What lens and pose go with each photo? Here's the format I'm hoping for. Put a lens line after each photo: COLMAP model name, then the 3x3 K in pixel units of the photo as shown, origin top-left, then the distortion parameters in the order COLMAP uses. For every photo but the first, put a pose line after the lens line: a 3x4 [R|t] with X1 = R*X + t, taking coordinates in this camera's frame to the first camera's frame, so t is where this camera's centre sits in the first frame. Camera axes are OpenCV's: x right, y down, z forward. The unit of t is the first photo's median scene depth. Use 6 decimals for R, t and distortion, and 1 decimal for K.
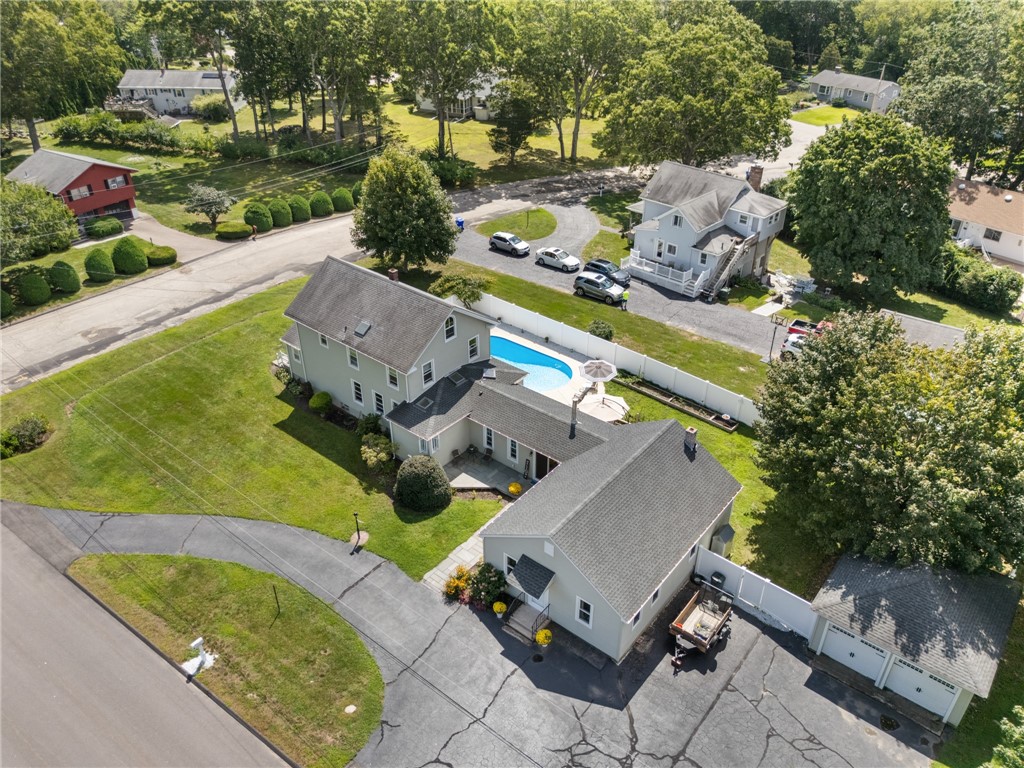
lens RADIAL K [[748.3, 0, 512.1], [0, 748.3, 396.8], [0, 0, 1]] dist [0.106986, -0.128795]
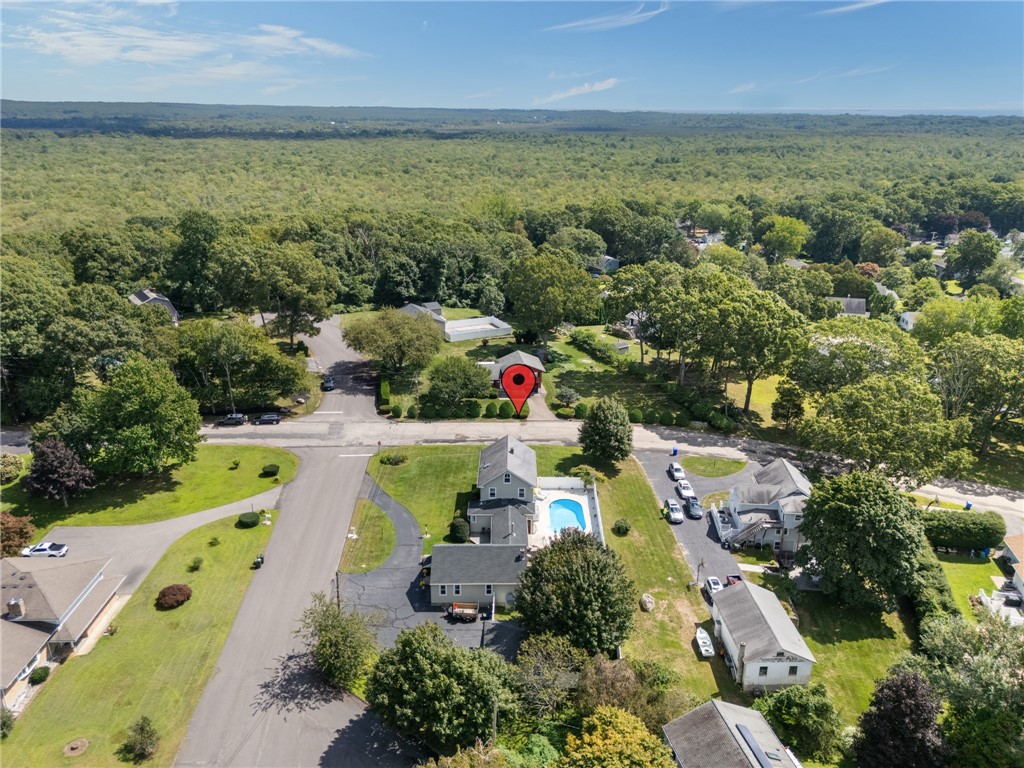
lens RADIAL K [[748.3, 0, 512.1], [0, 748.3, 396.8], [0, 0, 1]] dist [0.106986, -0.128795]
pose [[0.639450, 0.284493, -0.714260, 0.993164], [-0.430524, 0.902202, -0.026082, -0.176256], [0.636987, 0.324184, 0.699395, -0.446267]]
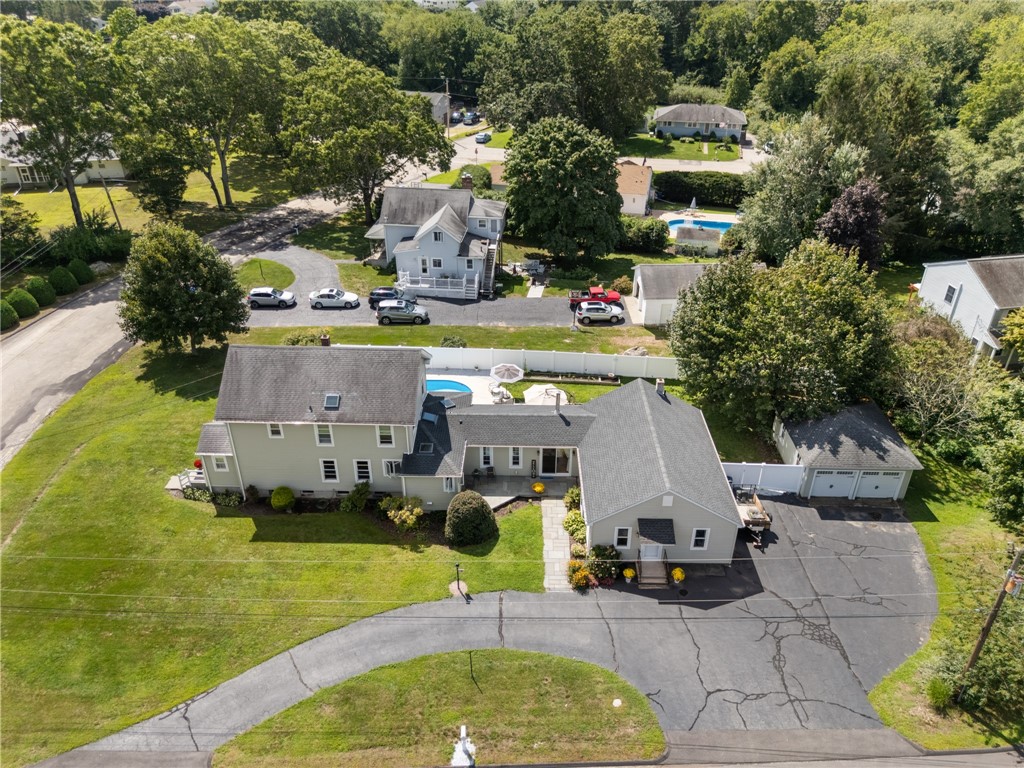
lens RADIAL K [[748.3, 0, 512.1], [0, 748.3, 396.8], [0, 0, 1]] dist [0.106986, -0.128795]
pose [[0.786769, -0.326419, 0.523875, -0.350872], [0.339288, 0.937710, 0.074722, -0.061135], [-0.515634, 0.118955, 0.848511, 0.048071]]
